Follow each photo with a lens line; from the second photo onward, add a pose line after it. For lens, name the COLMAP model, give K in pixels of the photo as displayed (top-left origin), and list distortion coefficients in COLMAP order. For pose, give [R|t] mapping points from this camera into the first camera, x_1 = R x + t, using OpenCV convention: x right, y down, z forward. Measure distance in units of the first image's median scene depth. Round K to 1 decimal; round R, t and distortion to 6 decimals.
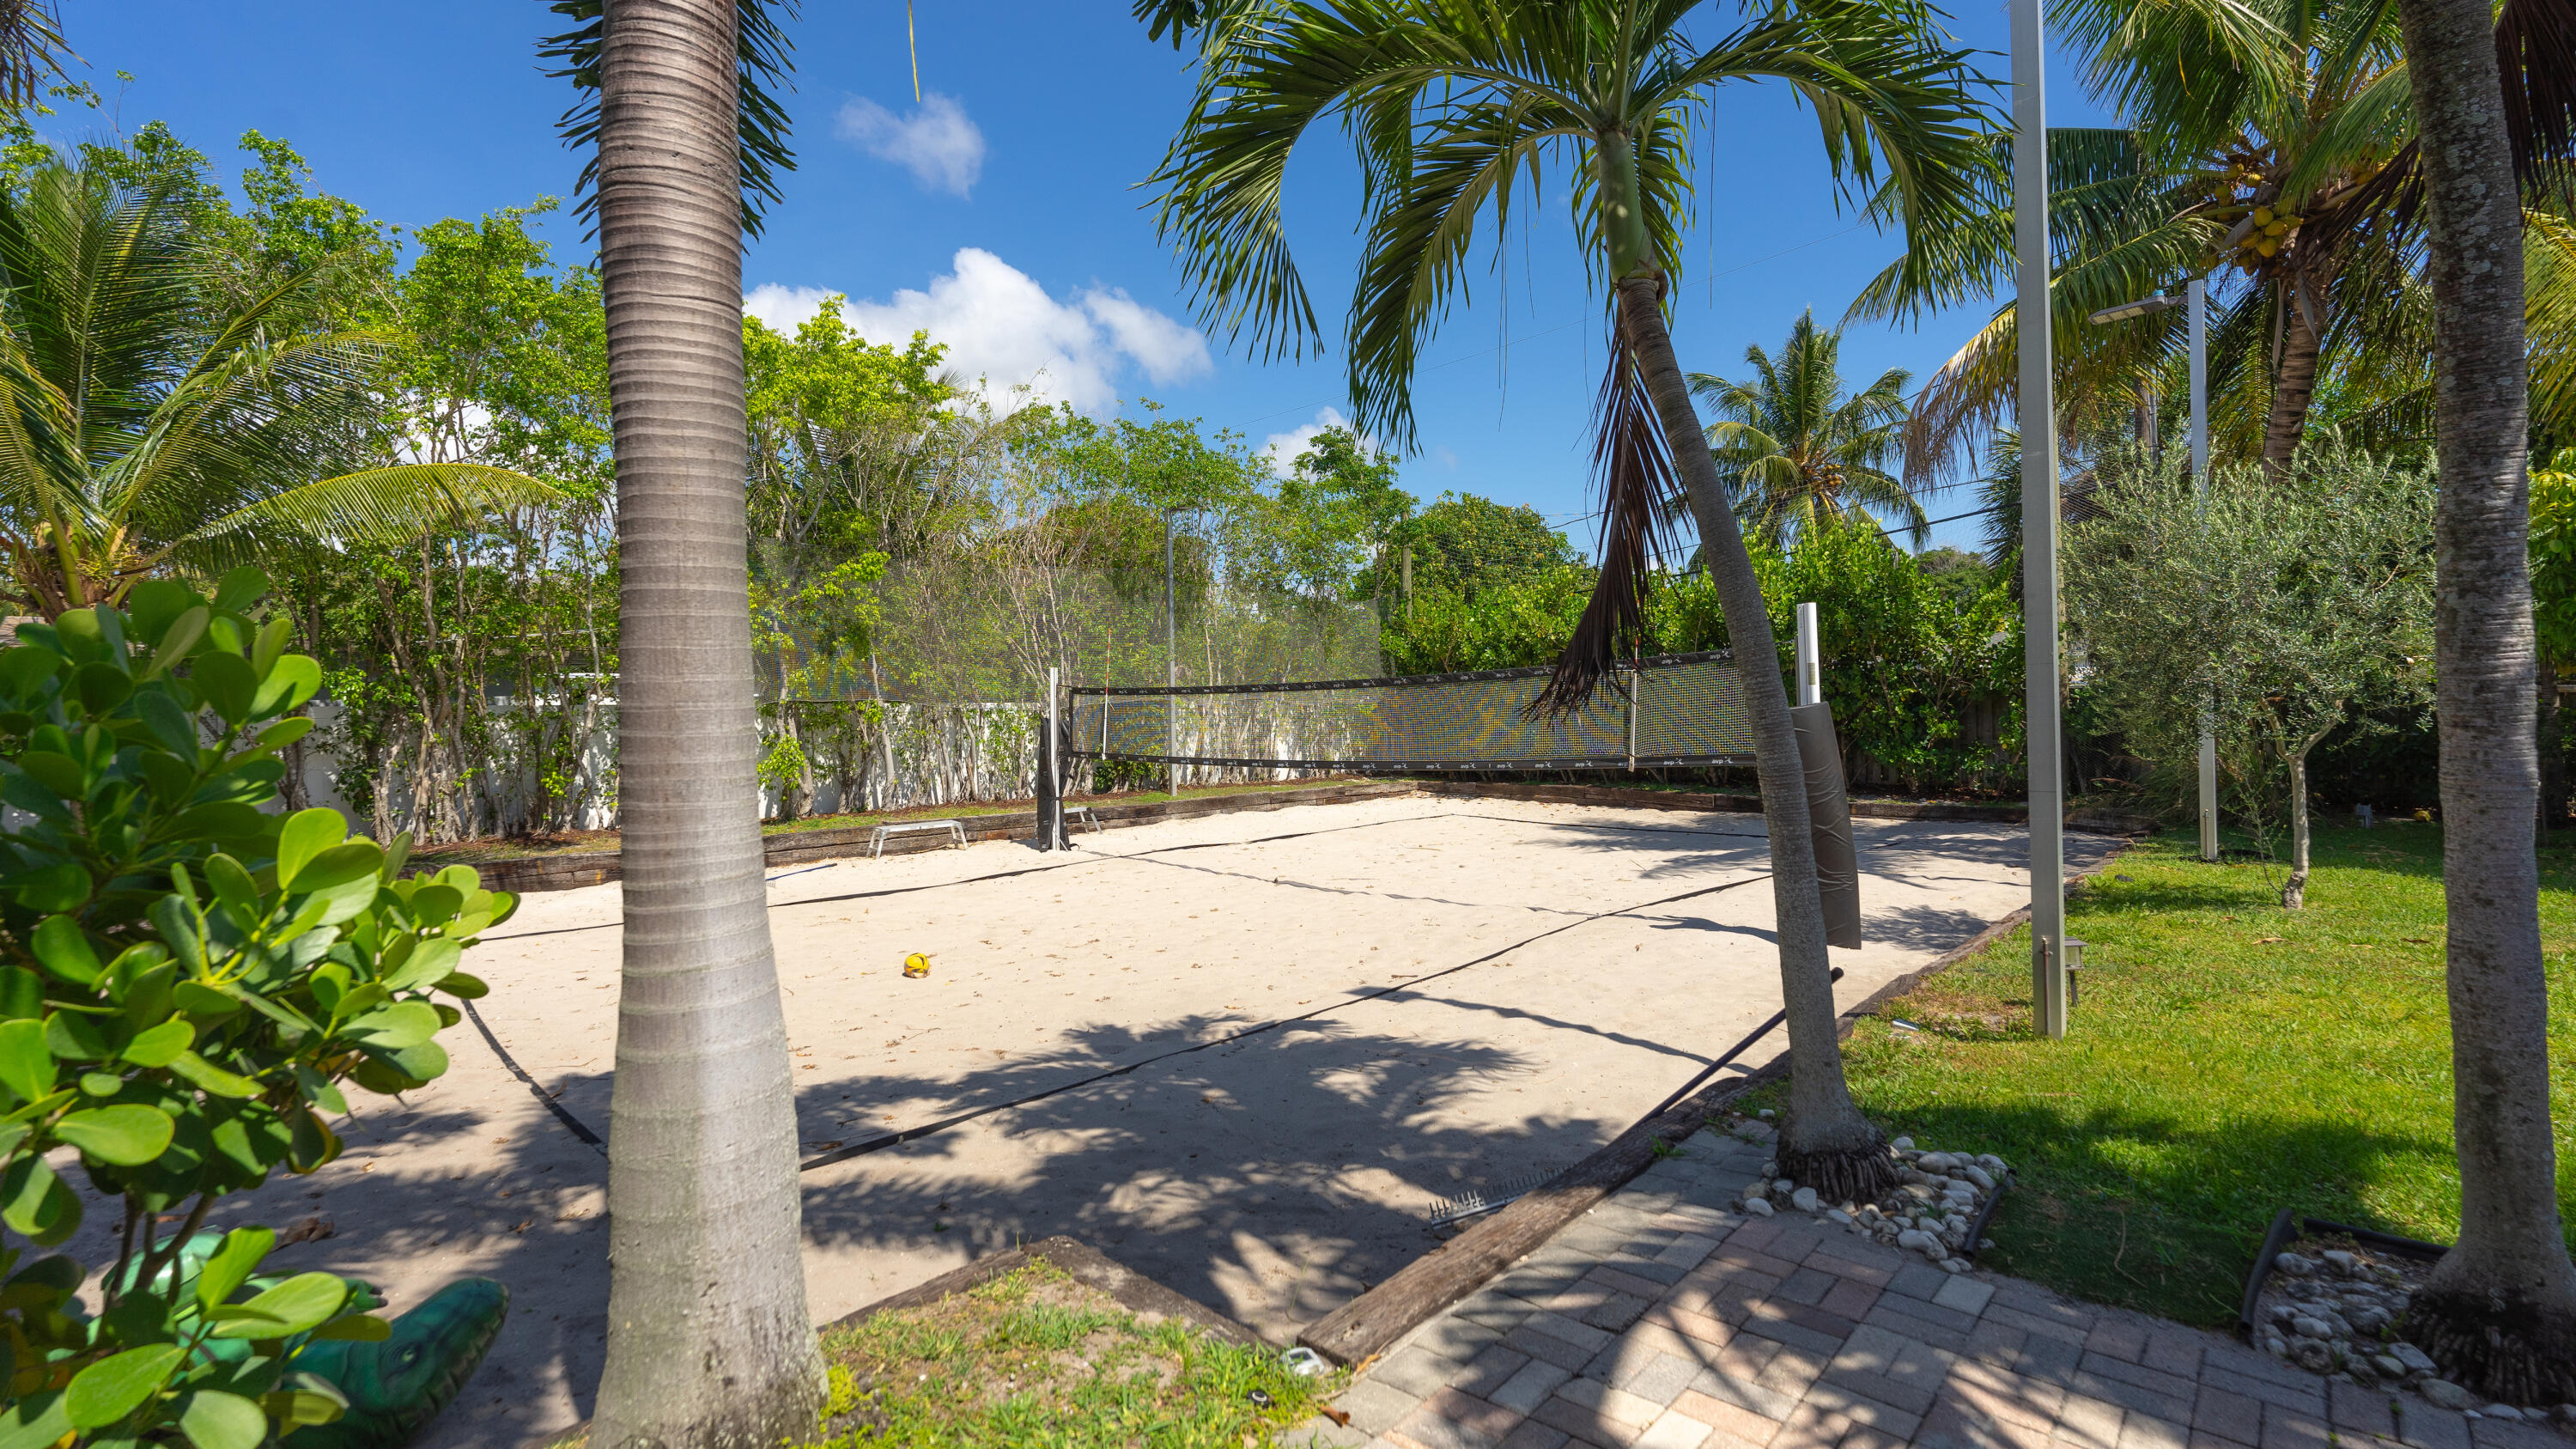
lens RADIAL K [[1132.0, 0, 1279.1], [0, 1132.0, 718.9], [0, 0, 1]] dist [-0.003414, -0.000816]
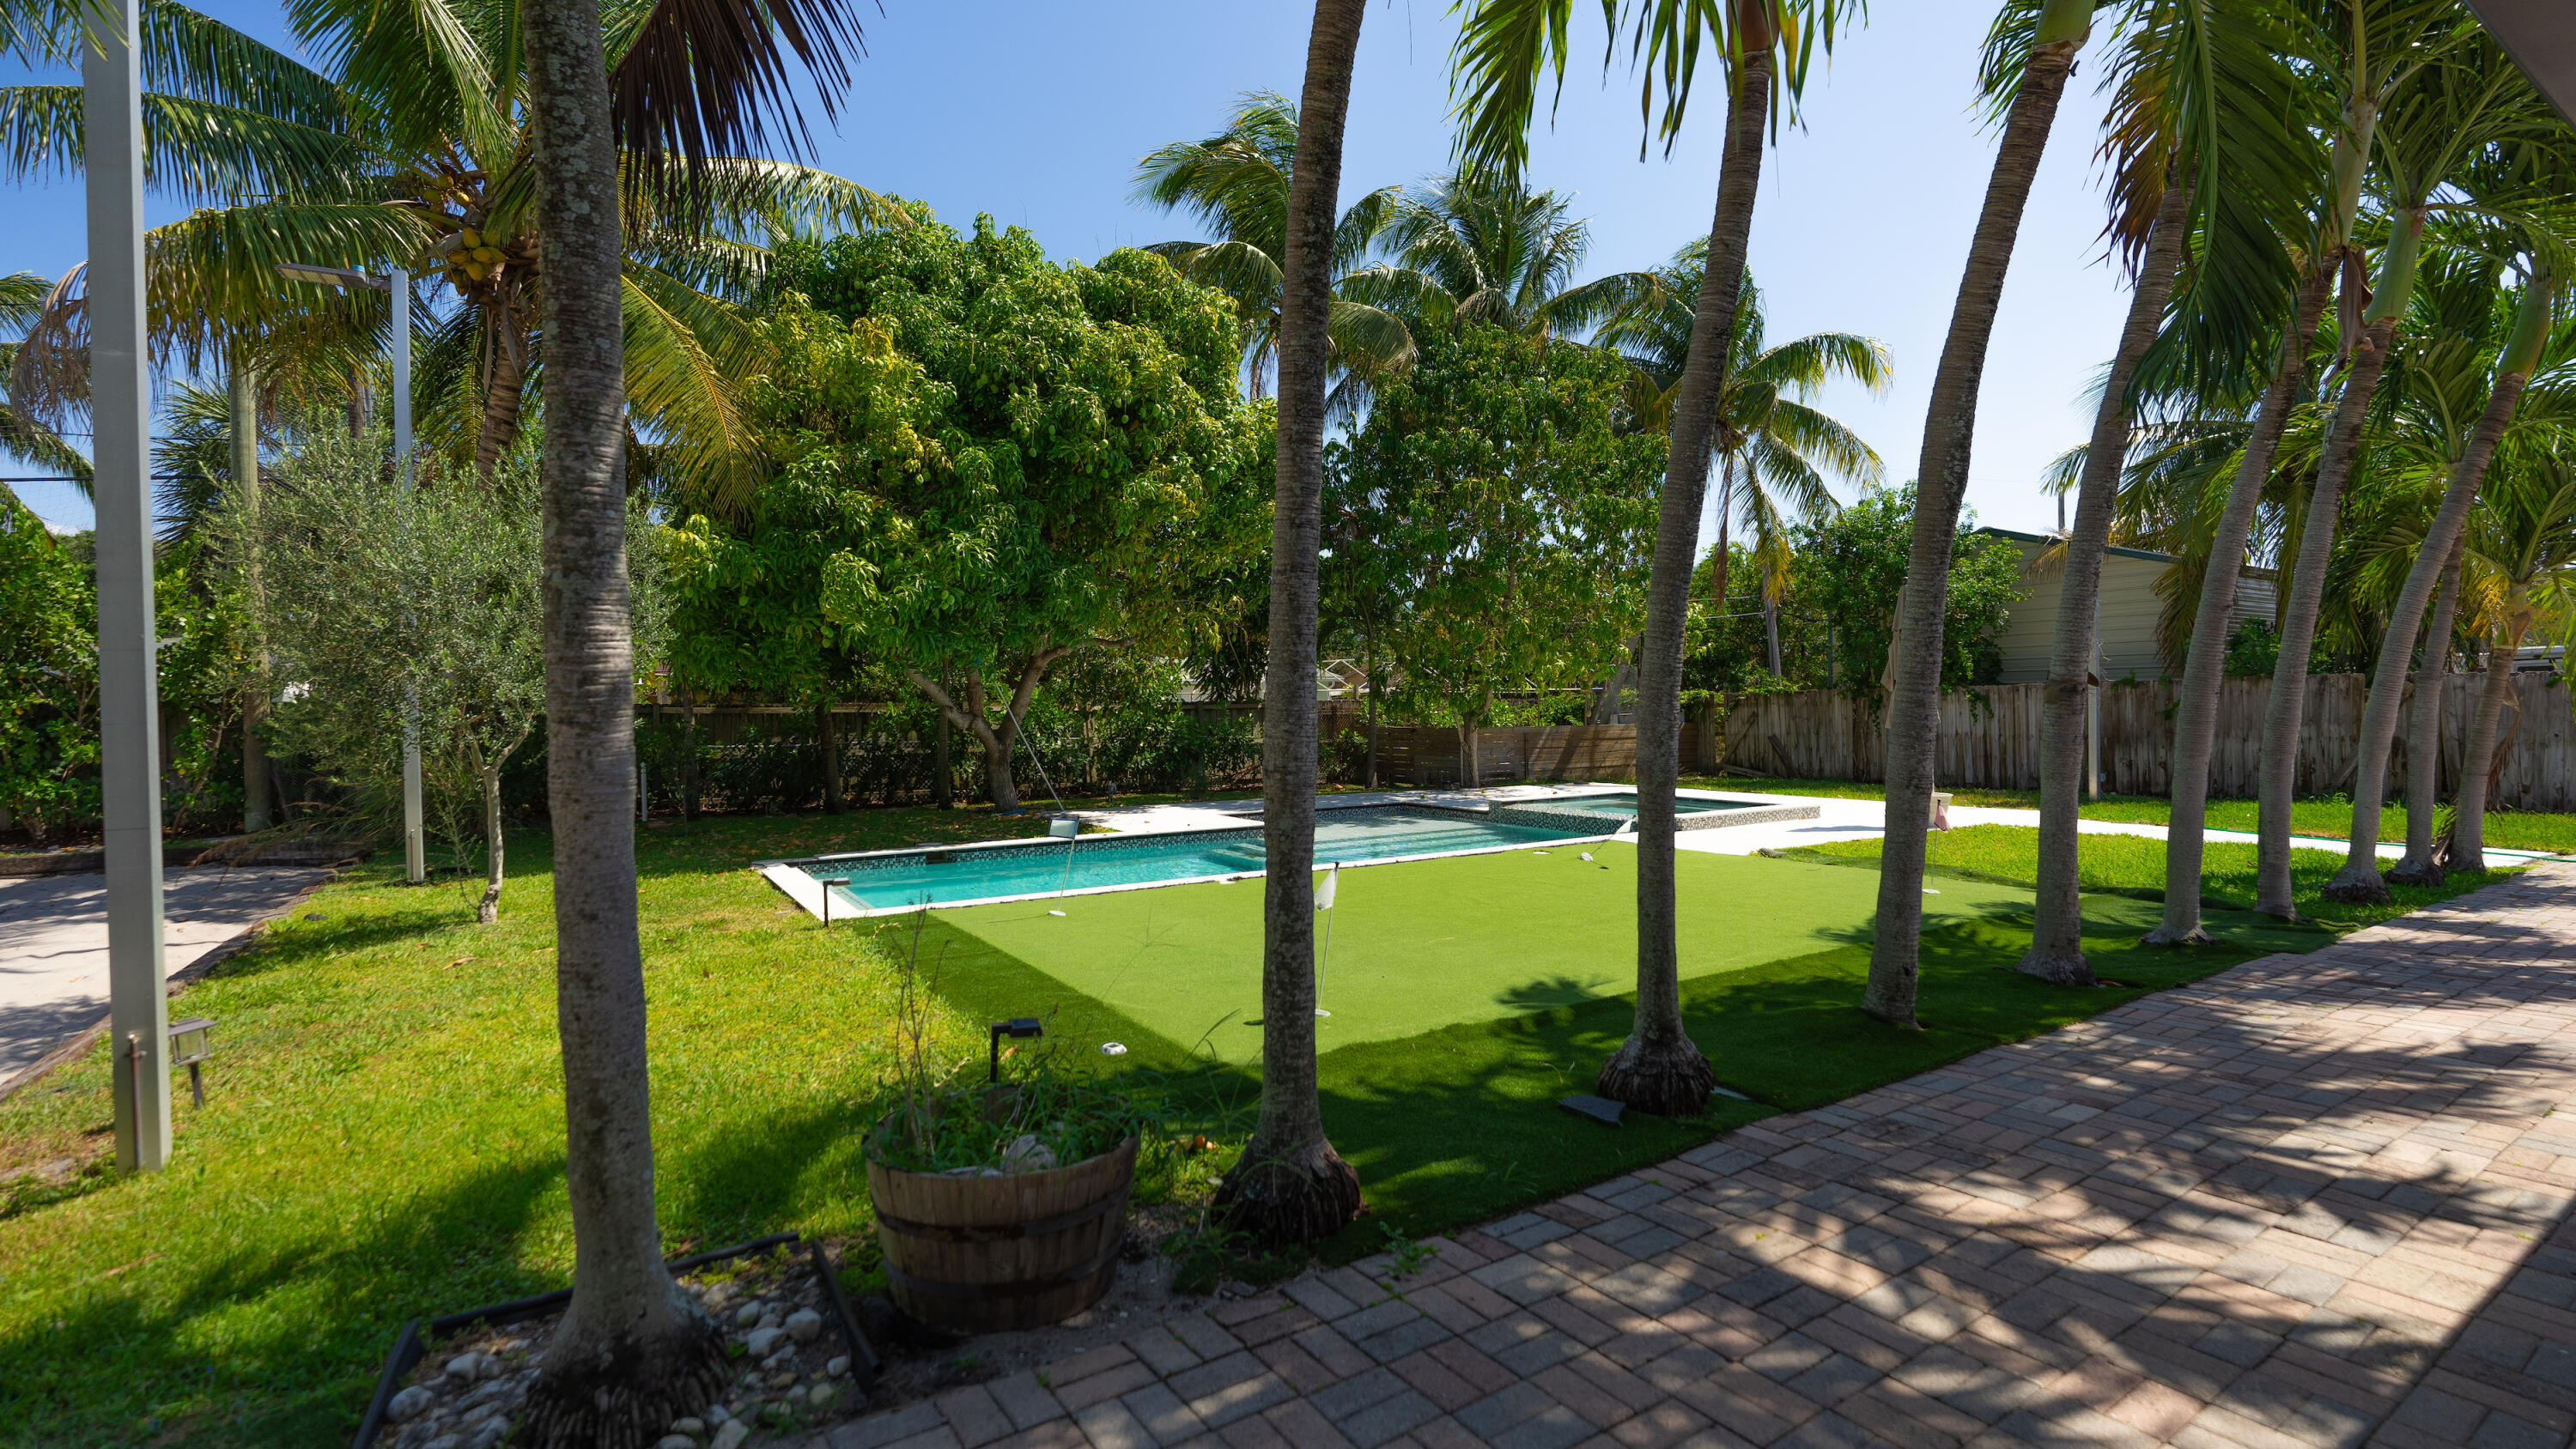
lens RADIAL K [[1131.6, 0, 1279.2], [0, 1131.6, 723.6], [0, 0, 1]] dist [-0.003414, -0.000816]
pose [[0.246669, 0.003972, 0.969092, 0.103789], [0.010092, 0.999927, -0.006667, 0.006011], [-0.969047, 0.011424, 0.246611, 0.075809]]
